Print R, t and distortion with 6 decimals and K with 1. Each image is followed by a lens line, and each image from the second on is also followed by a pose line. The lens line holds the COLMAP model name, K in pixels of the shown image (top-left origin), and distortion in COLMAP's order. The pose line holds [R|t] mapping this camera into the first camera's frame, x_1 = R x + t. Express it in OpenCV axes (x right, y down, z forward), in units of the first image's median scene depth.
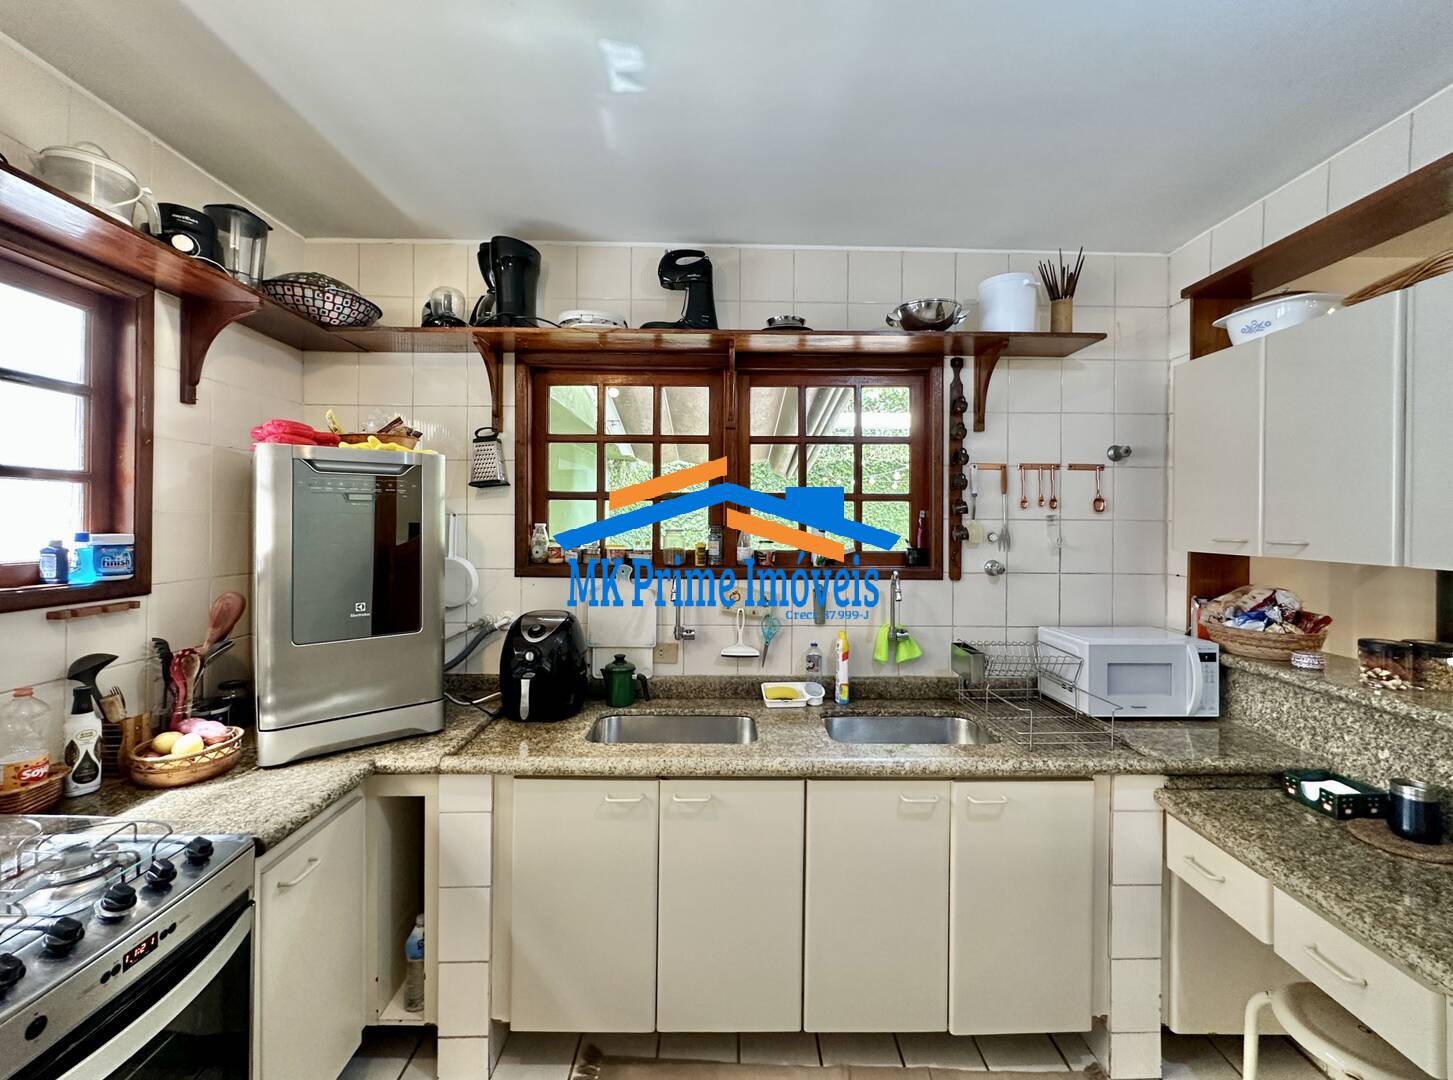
lens RADIAL K [[580.8, 0, 733.0], [0, 580.8, 535.2], [0, 0, 1]] dist [-0.004370, 0.001471]
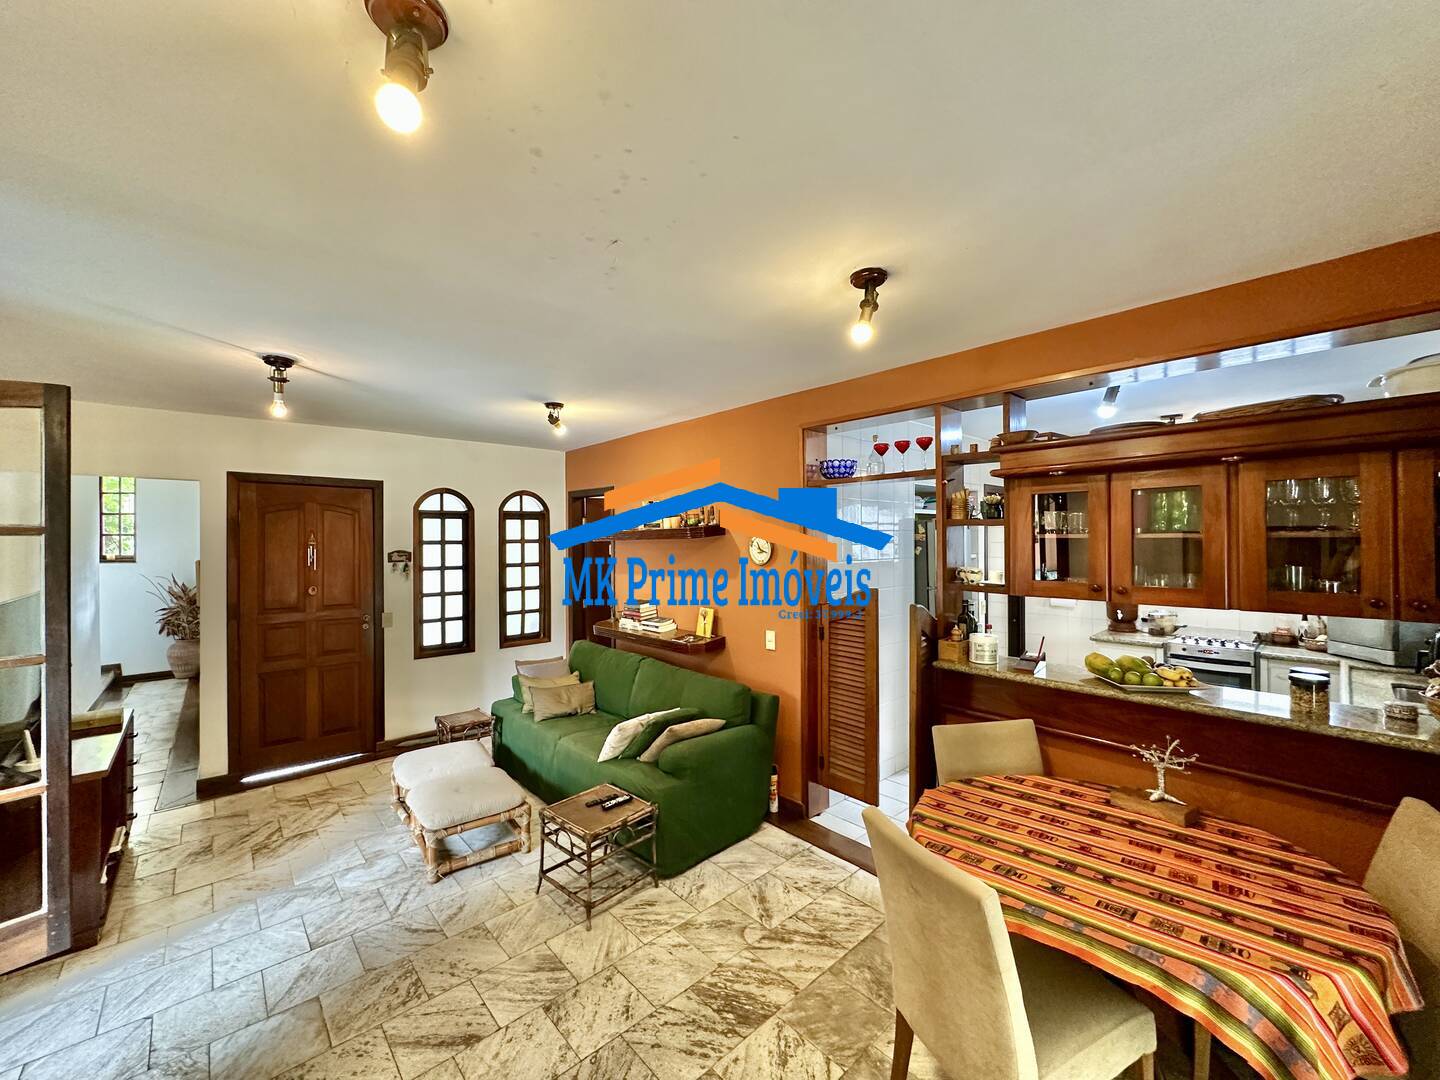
lens RADIAL K [[575.6, 0, 720.2], [0, 575.6, 539.4], [0, 0, 1]] dist [-0.004370, 0.001471]
pose [[-0.750411, -0.006213, -0.660942, 2.182797], [-0.008825, 0.999961, 0.000620, -0.078643], [0.660912, 0.006298, -0.750437, 0.788037]]
